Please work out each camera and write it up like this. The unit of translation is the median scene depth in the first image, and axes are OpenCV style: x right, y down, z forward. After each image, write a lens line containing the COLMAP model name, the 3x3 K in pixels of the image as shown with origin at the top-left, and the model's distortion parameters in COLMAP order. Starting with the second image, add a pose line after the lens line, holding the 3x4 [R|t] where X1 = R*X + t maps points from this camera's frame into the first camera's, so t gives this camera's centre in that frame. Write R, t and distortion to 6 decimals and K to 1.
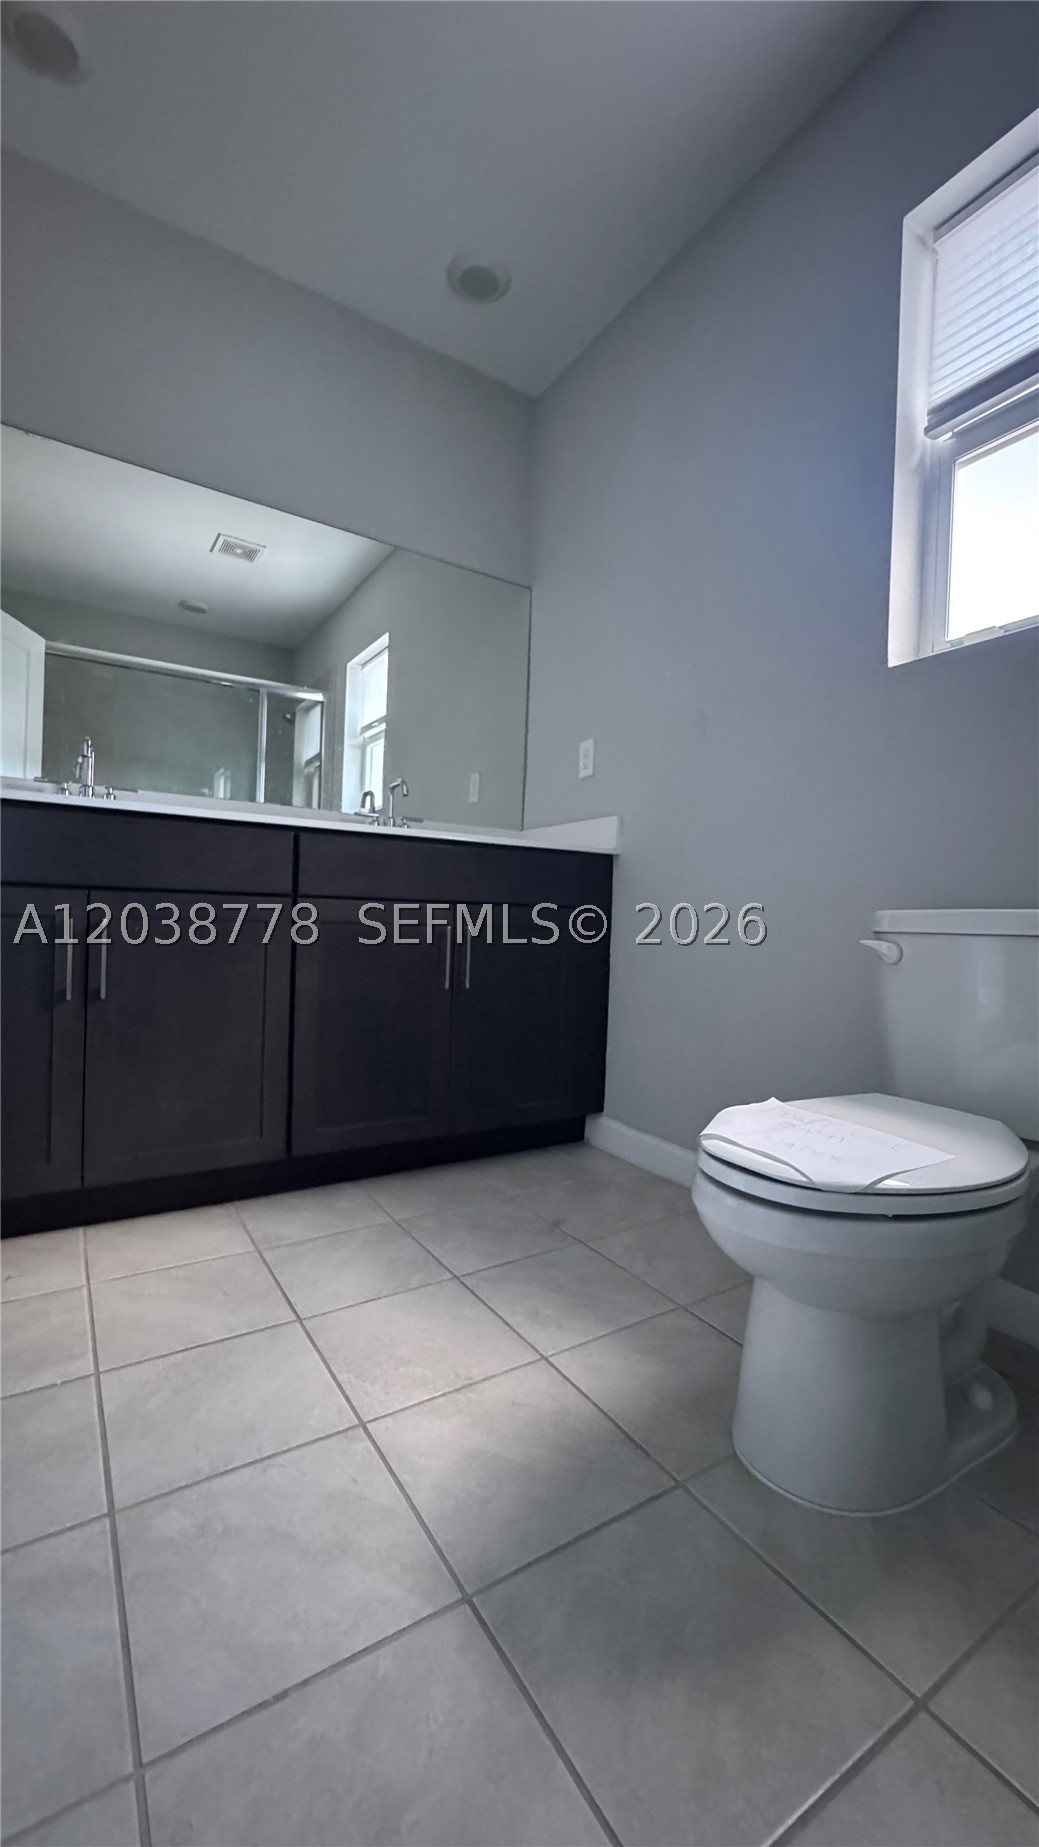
lens RADIAL K [[741.2, 0, 527.0], [0, 741.2, 928.4], [0, 0, 1]] dist [-0.006247, 0.000931]
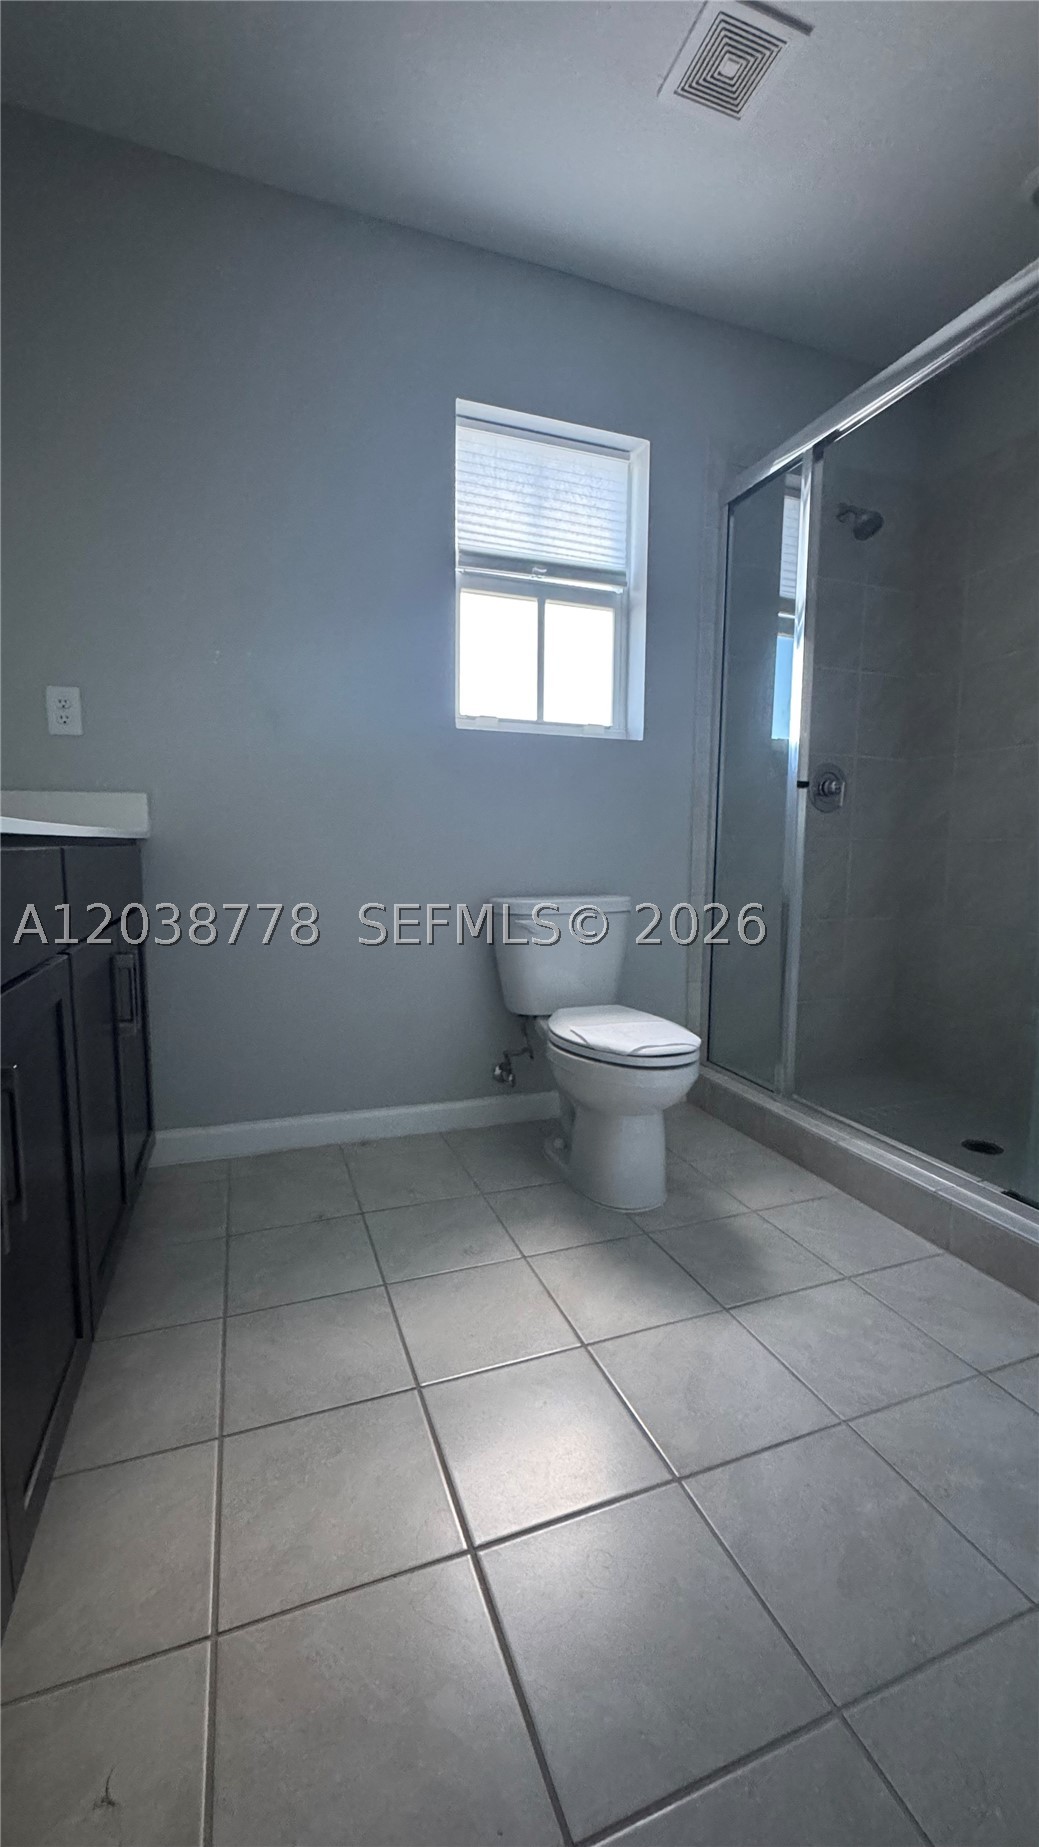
lens RADIAL K [[741.2, 0, 528.2], [0, 741.2, 921.9], [0, 0, 1]] dist [-0.006247, 0.000931]
pose [[0.210063, -0.128181, 0.969249, -0.931033], [0.015890, 0.991685, 0.127704, -0.154750], [-0.977559, -0.011425, 0.210353, 0.550245]]
